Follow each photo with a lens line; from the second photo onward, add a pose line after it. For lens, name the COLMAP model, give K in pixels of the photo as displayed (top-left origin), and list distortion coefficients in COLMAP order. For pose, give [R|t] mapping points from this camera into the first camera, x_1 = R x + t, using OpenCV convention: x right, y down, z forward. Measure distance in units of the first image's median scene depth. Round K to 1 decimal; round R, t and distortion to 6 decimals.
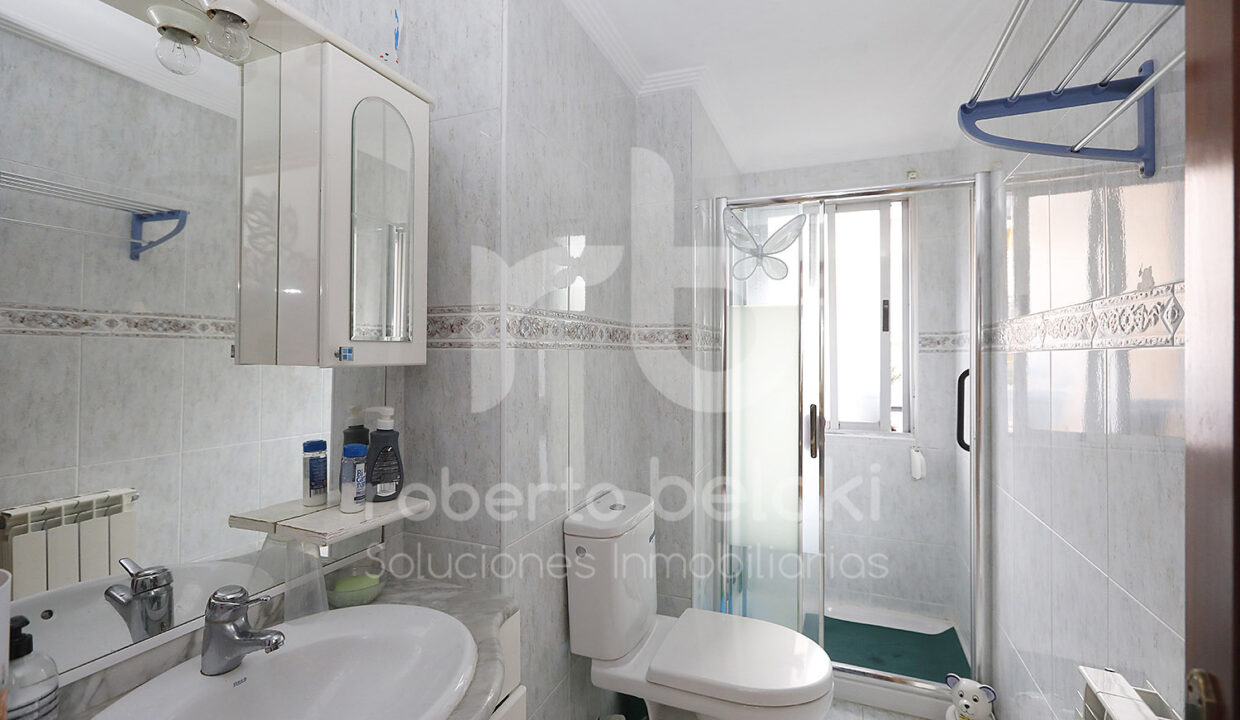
lens RADIAL K [[532.0, 0, 620.9], [0, 532.0, 354.9], [0, 0, 1]] dist [0.001682, -0.000086]
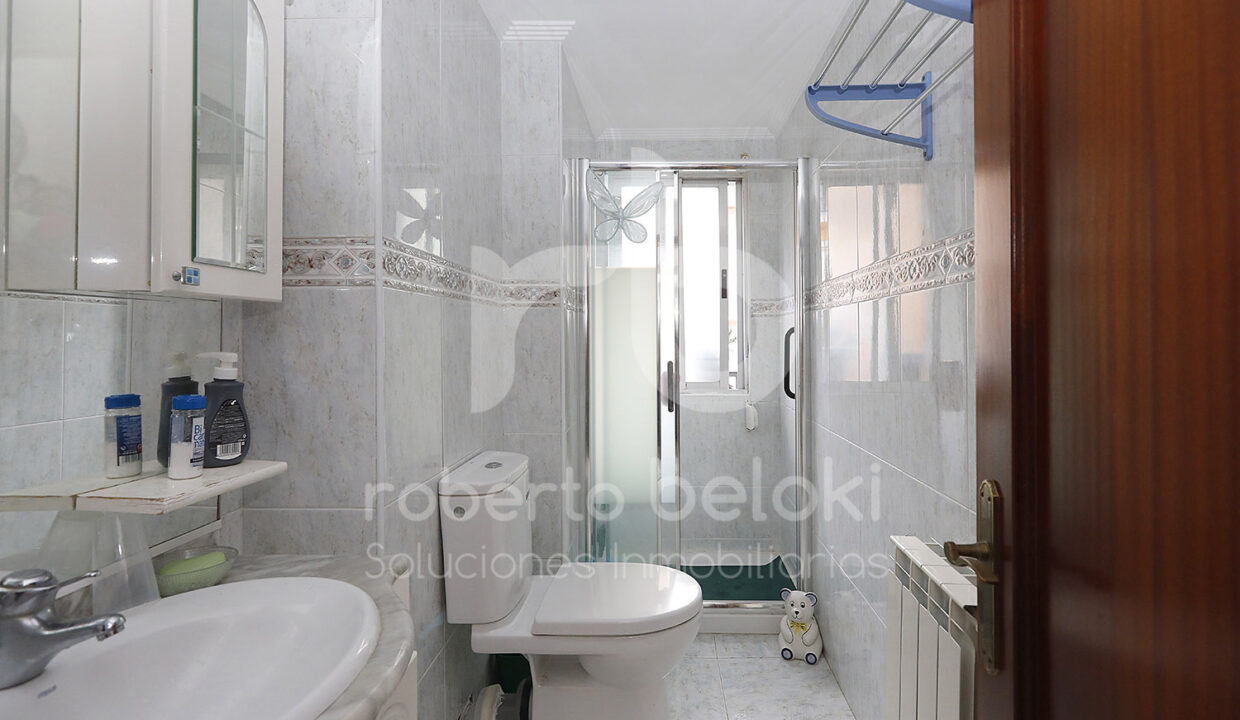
lens RADIAL K [[564.4, 0, 625.3], [0, 564.4, 355.8], [0, 0, 1]] dist [0.000600, 0.000792]
pose [[0.936498, -0.012778, 0.350439, -0.163494], [0.012455, 0.999917, 0.003176, 0.105478], [-0.350451, 0.001391, 0.936580, -0.040542]]
